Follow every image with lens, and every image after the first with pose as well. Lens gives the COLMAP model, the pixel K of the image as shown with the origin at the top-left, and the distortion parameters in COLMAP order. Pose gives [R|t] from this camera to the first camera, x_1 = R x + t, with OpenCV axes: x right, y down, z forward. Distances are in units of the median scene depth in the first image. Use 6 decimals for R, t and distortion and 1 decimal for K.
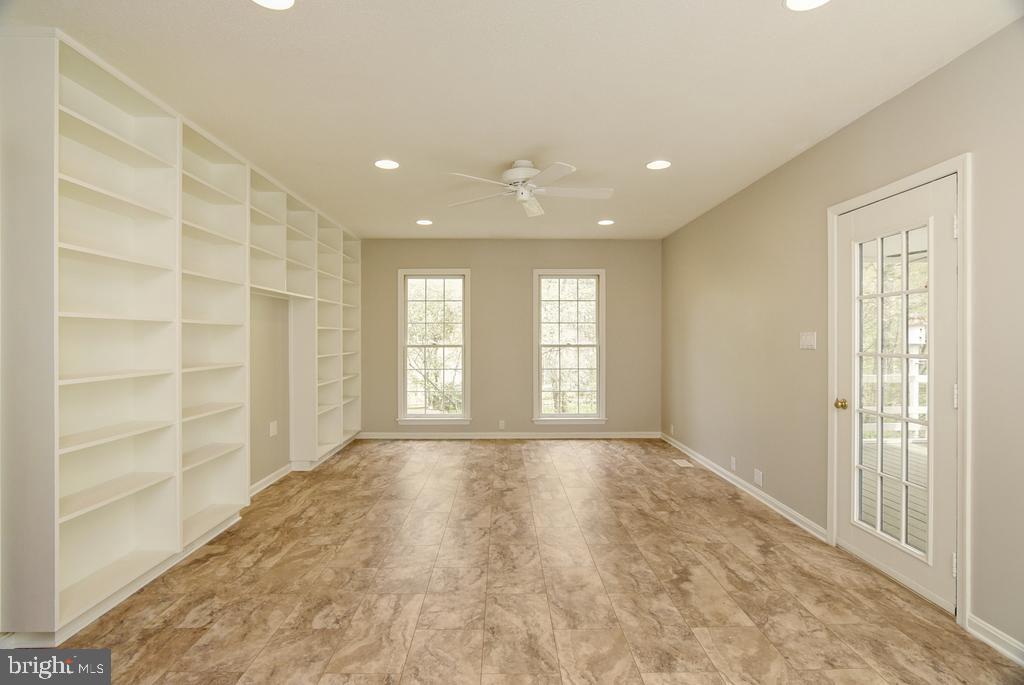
lens RADIAL K [[498.4, 0, 506.6], [0, 498.4, 338.1], [0, 0, 1]] dist [-0.019943, 0.004408]
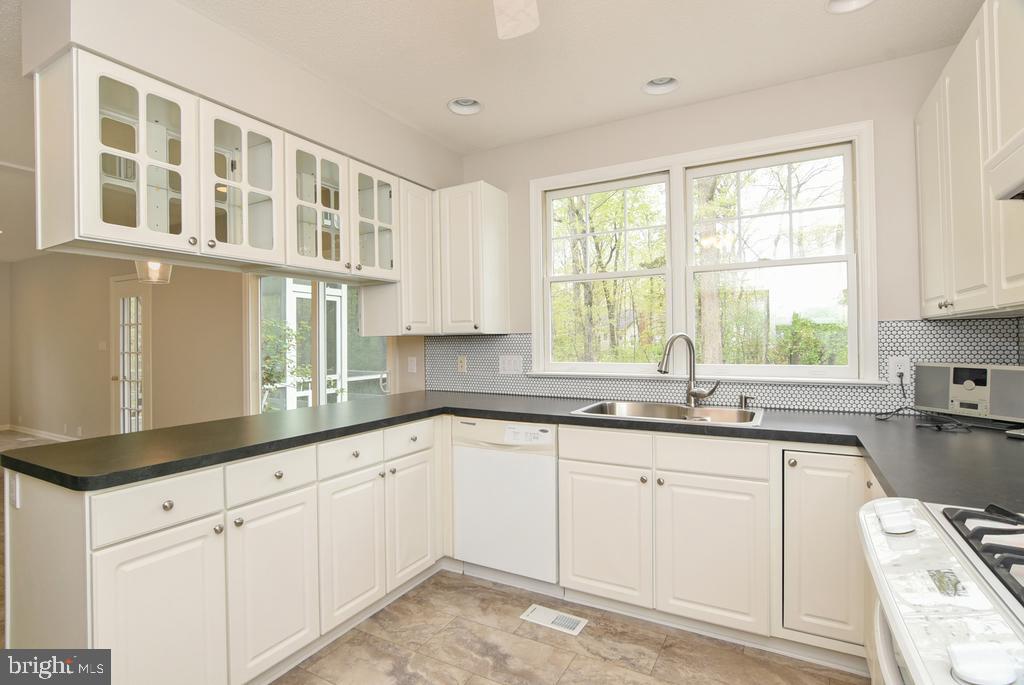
lens RADIAL K [[498.4, 0, 504.5], [0, 498.4, 341.5], [0, 0, 1]] dist [-0.019943, 0.004408]
pose [[0.497018, -0.005998, 0.867720, -0.224030], [0.010226, 0.999947, 0.001054, 0.000278], [-0.867680, 0.008350, 0.497053, -1.156813]]
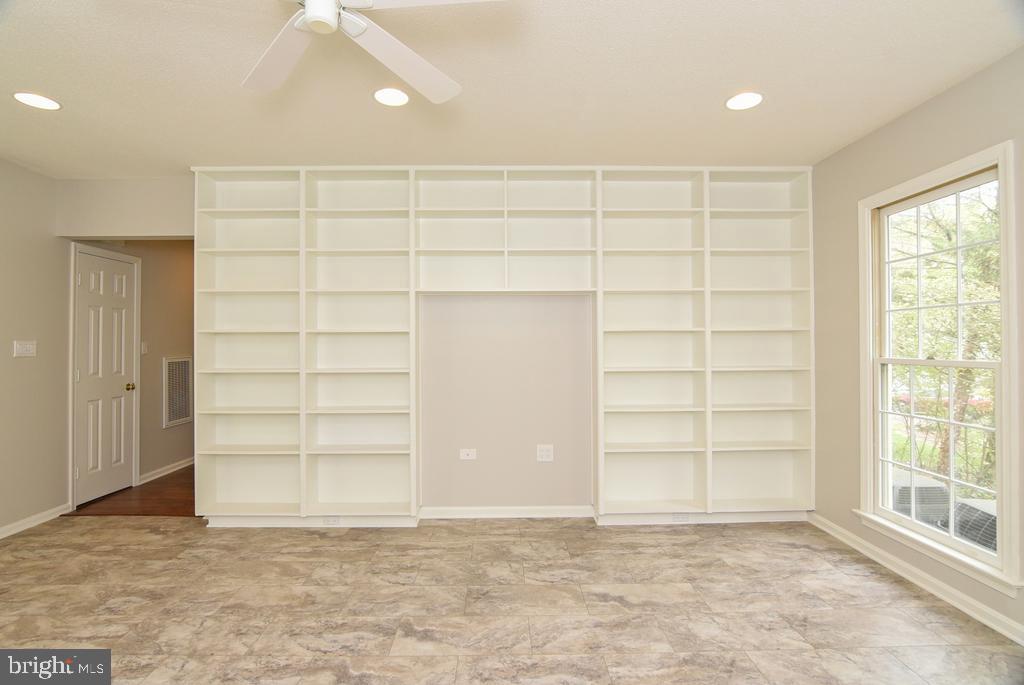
lens RADIAL K [[498.4, 0, 512.8], [0, 498.4, 341.8], [0, 0, 1]] dist [-0.019943, 0.004408]
pose [[0.000320, -0.012140, -0.999926, 0.478483], [0.003671, 0.999920, -0.012139, 0.007155], [0.999993, -0.003667, 0.000365, 1.233610]]
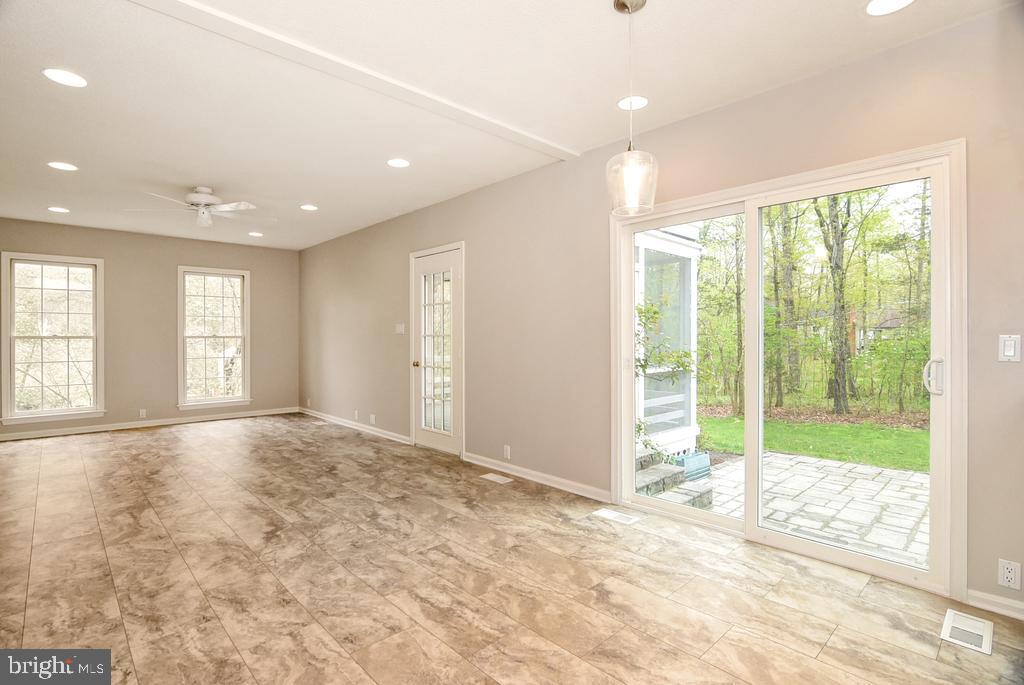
lens RADIAL K [[498.4, 0, 506.1], [0, 498.4, 339.4], [0, 0, 1]] dist [-0.019943, 0.004408]
pose [[0.739300, -0.004084, 0.673364, -0.259820], [0.002347, 0.999991, 0.003487, 0.033761], [-0.673372, -0.000997, 0.739303, -0.485790]]
